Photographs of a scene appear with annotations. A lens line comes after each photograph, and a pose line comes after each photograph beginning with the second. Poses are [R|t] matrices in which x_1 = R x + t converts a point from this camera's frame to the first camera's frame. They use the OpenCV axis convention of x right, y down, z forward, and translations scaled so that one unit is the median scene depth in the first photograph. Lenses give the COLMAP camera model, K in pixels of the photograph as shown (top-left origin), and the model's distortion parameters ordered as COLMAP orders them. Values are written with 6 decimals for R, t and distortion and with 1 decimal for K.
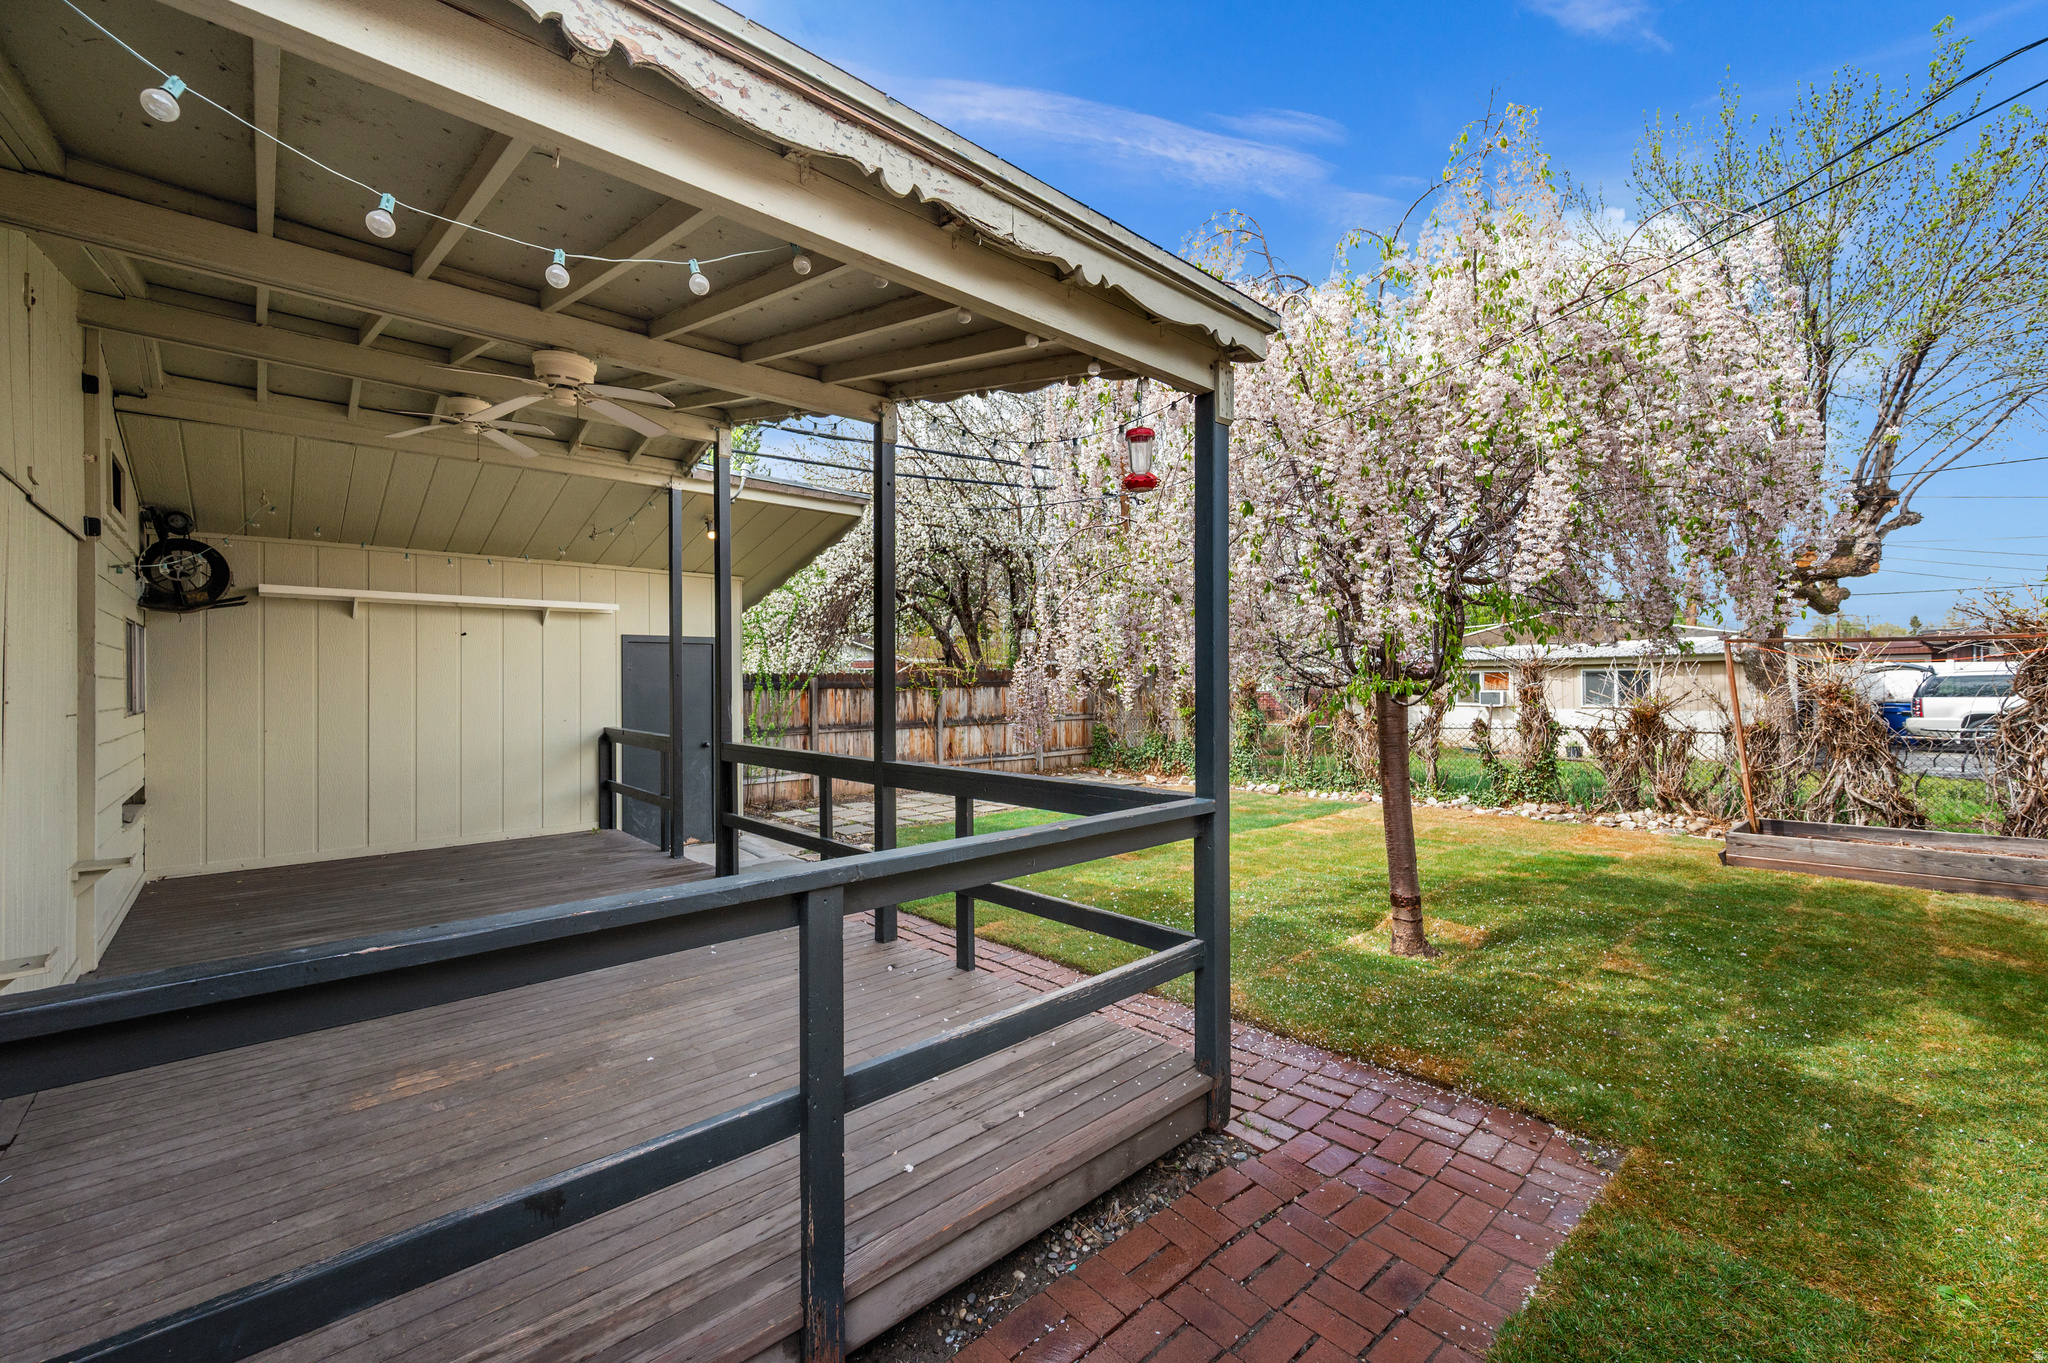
lens RADIAL K [[822.9, 0, 1037.9], [0, 822.9, 674.6], [0, 0, 1]] dist [-0.000233, 0.000045]
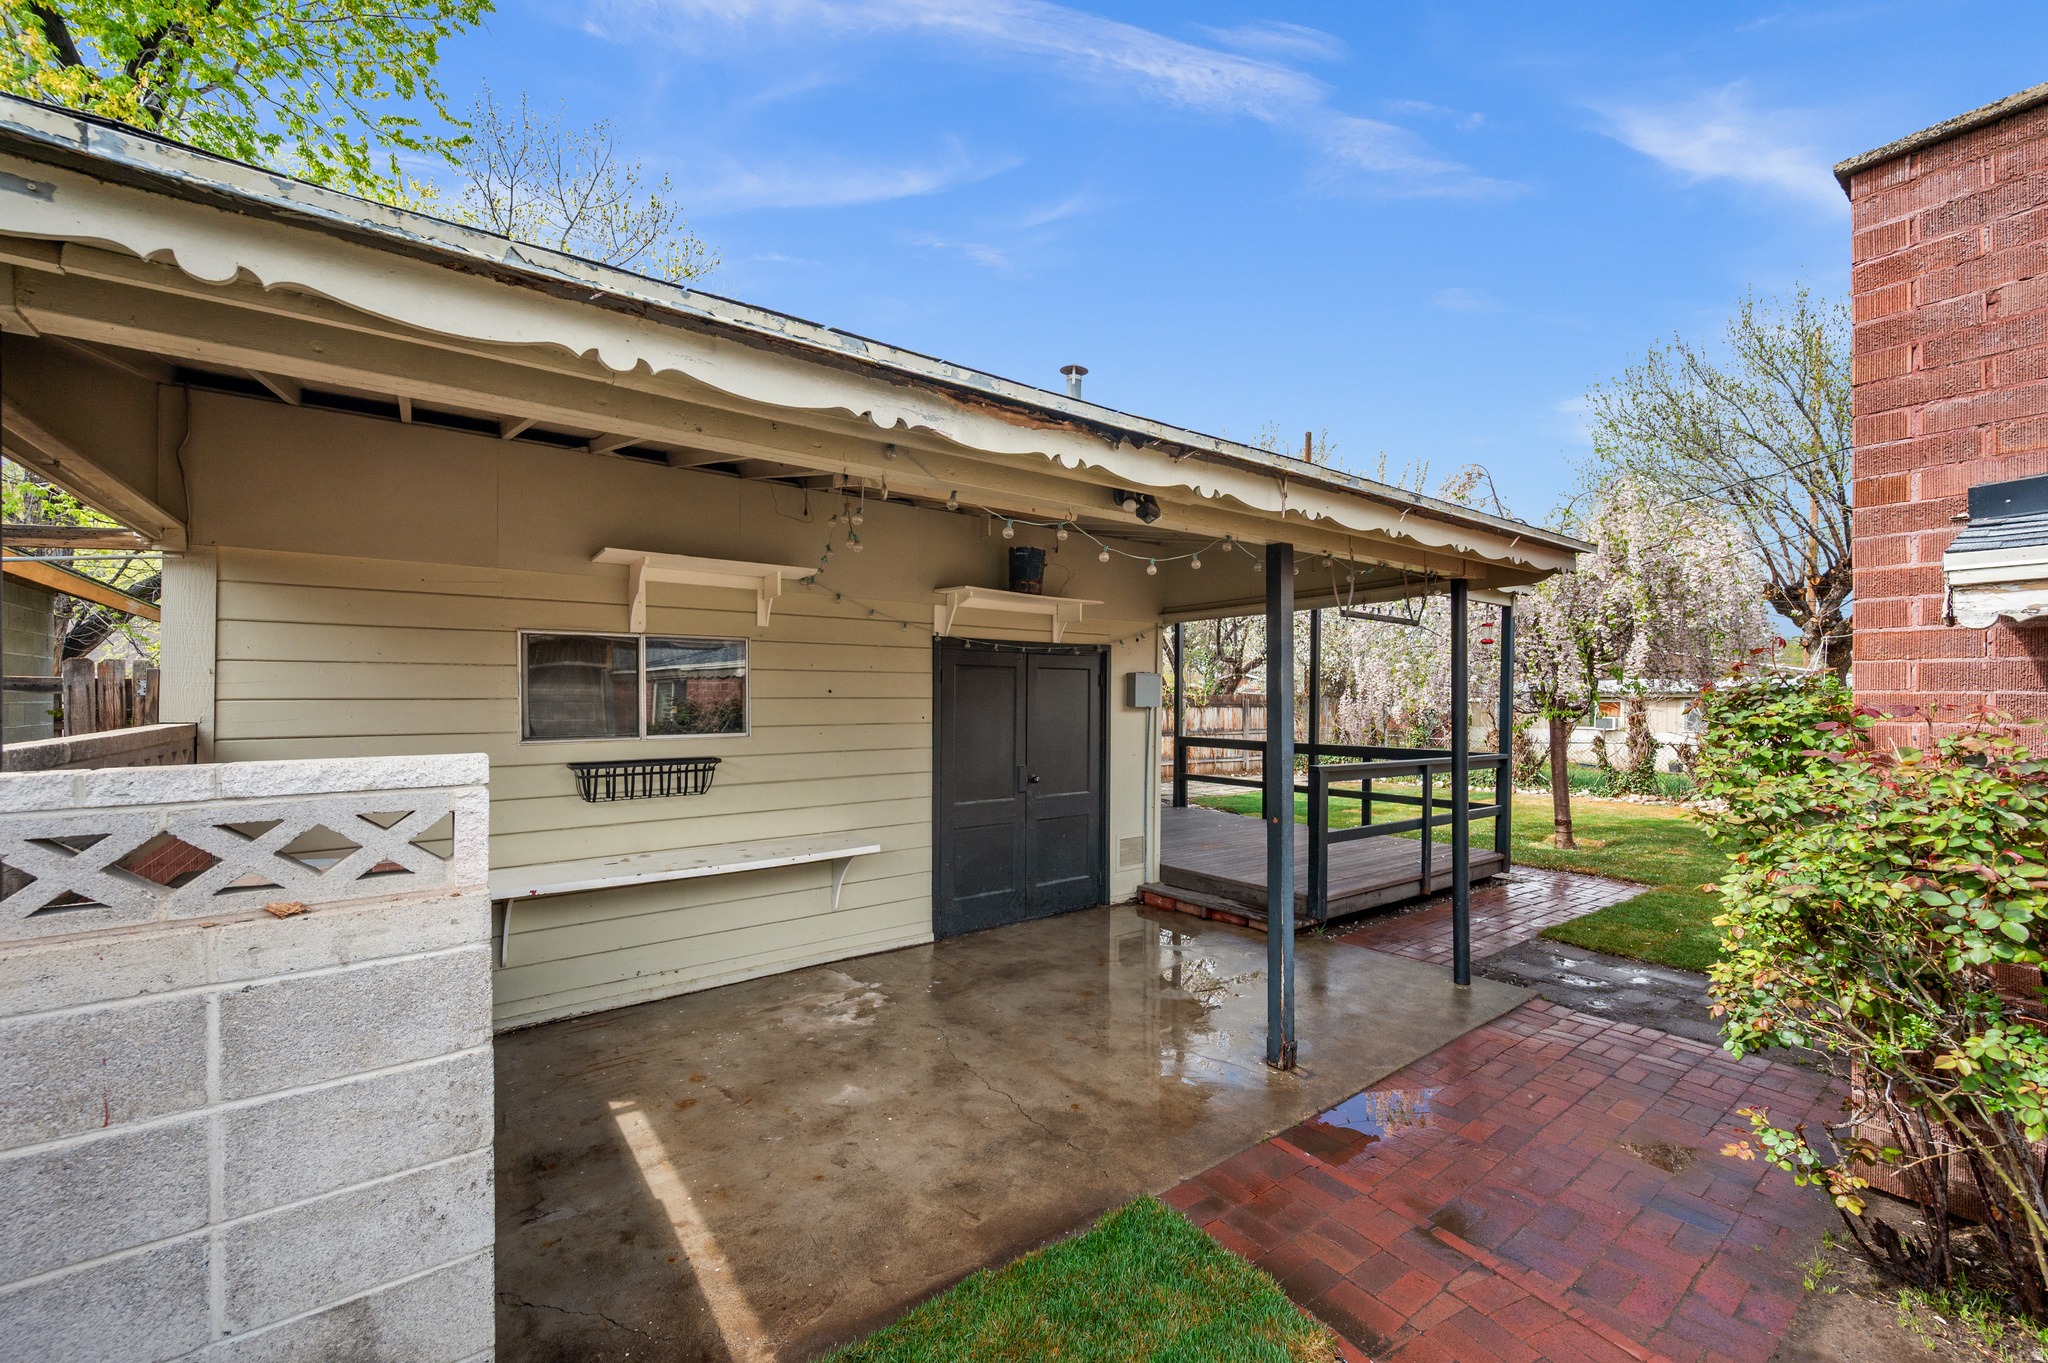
lens RADIAL K [[824.3, 0, 1040.3], [0, 824.3, 698.2], [0, 0, 1]] dist [0.000404, 0.000047]
pose [[0.995548, 0.016762, -0.092749, -0.564503], [-0.016132, 0.999841, 0.007541, -0.014439], [0.092861, -0.006011, 0.995661, -0.980695]]
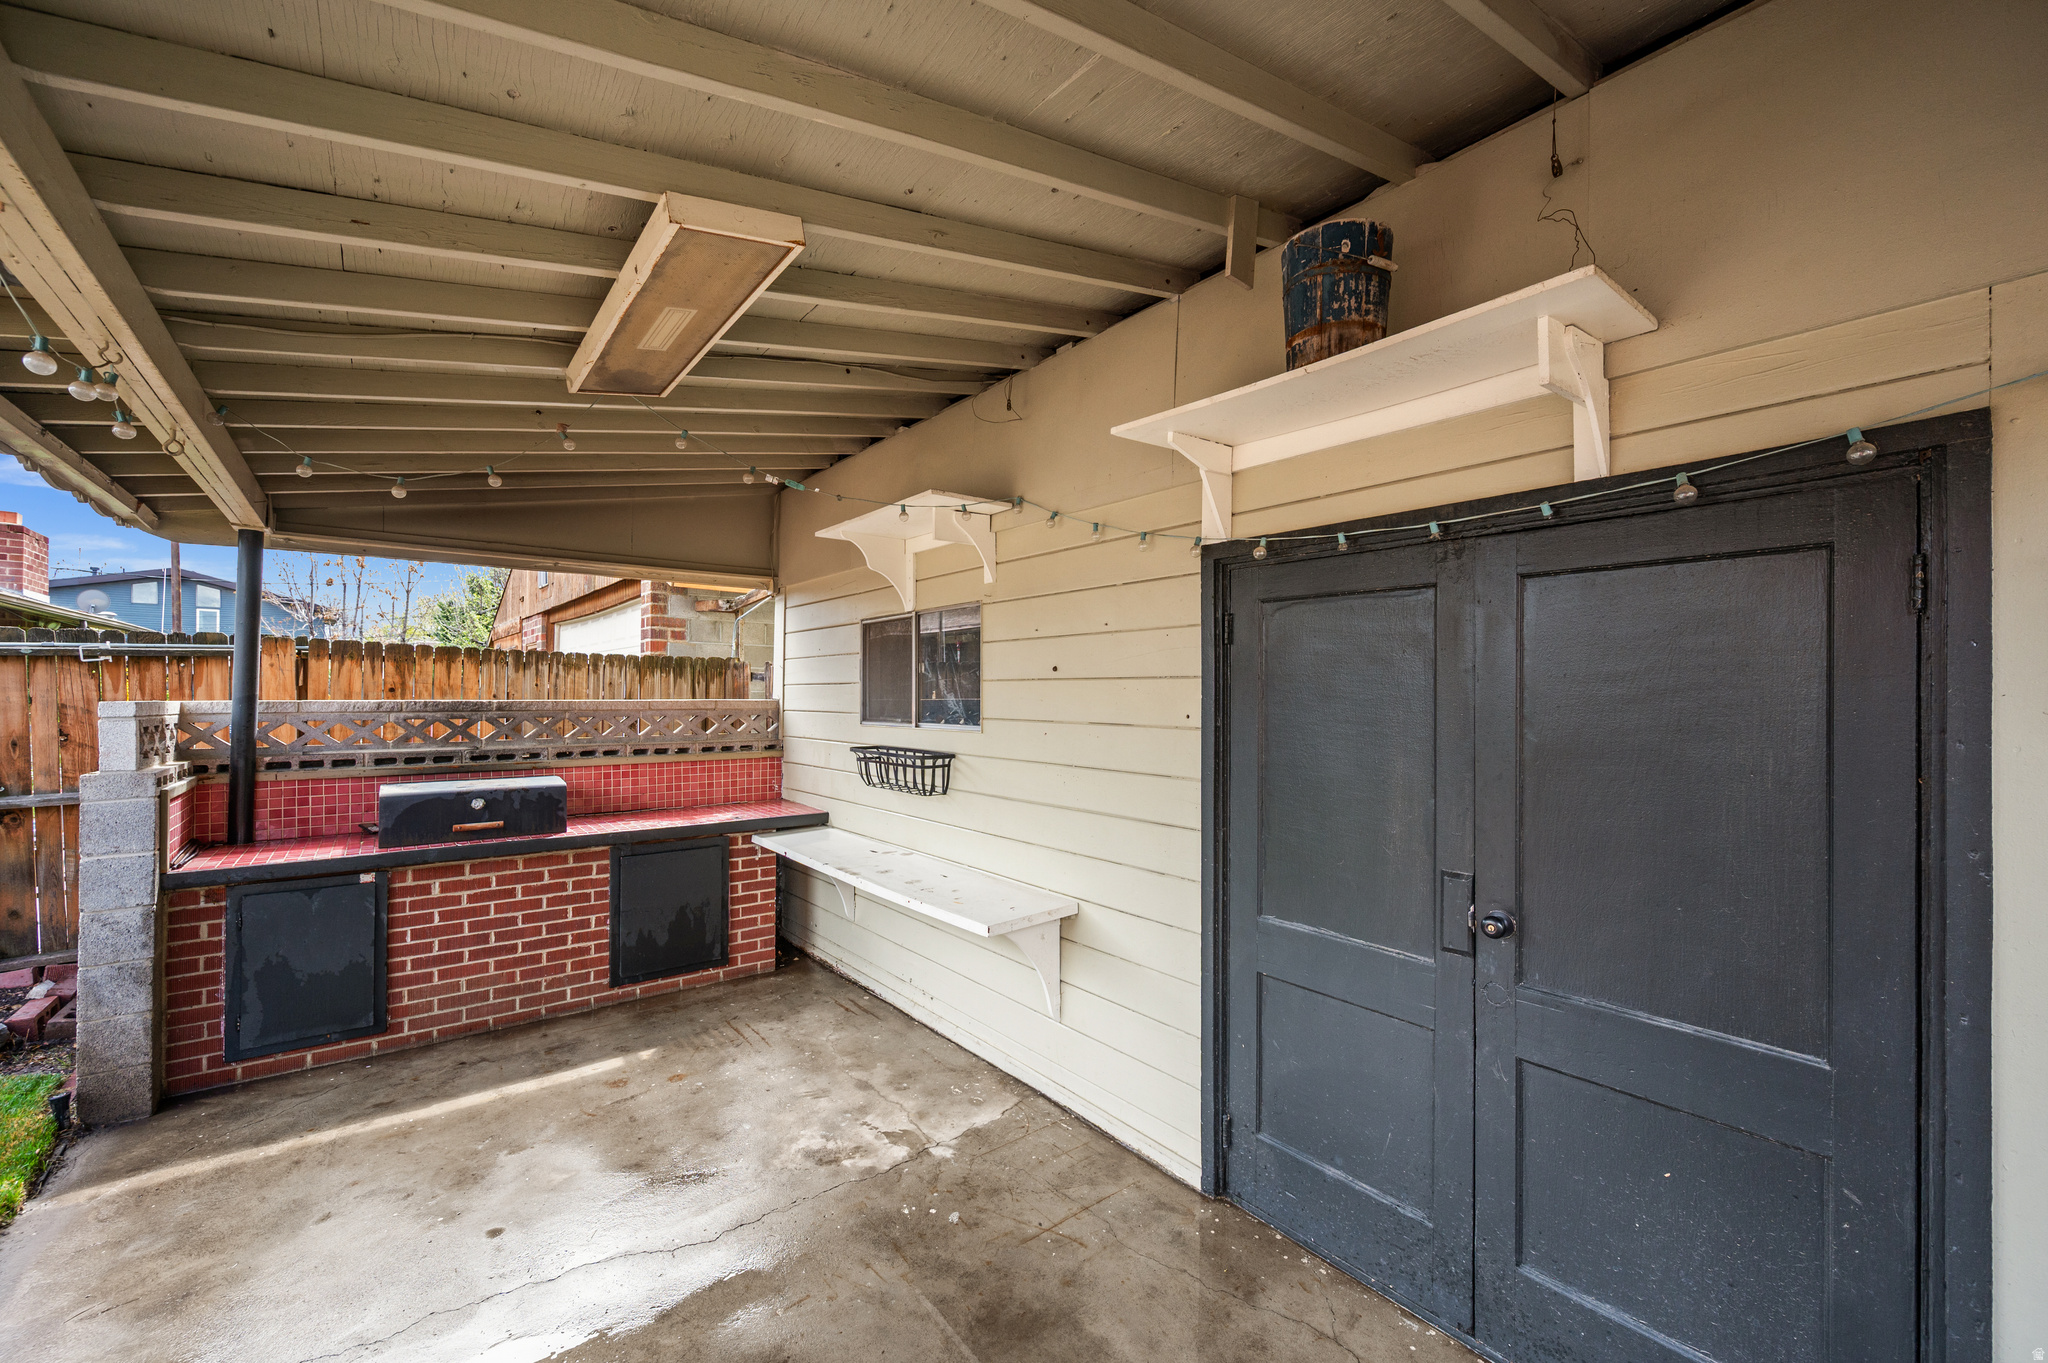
lens RADIAL K [[811.0, 0, 1023.7], [0, 811.0, 690.8], [0, 0, 1]] dist [-0.000879, -0.000169]
pose [[-0.082242, 0.010043, -0.996562, -0.298236], [-0.001591, 0.999947, 0.010209, -0.000947], [0.996611, 0.002425, -0.082222, -0.013975]]
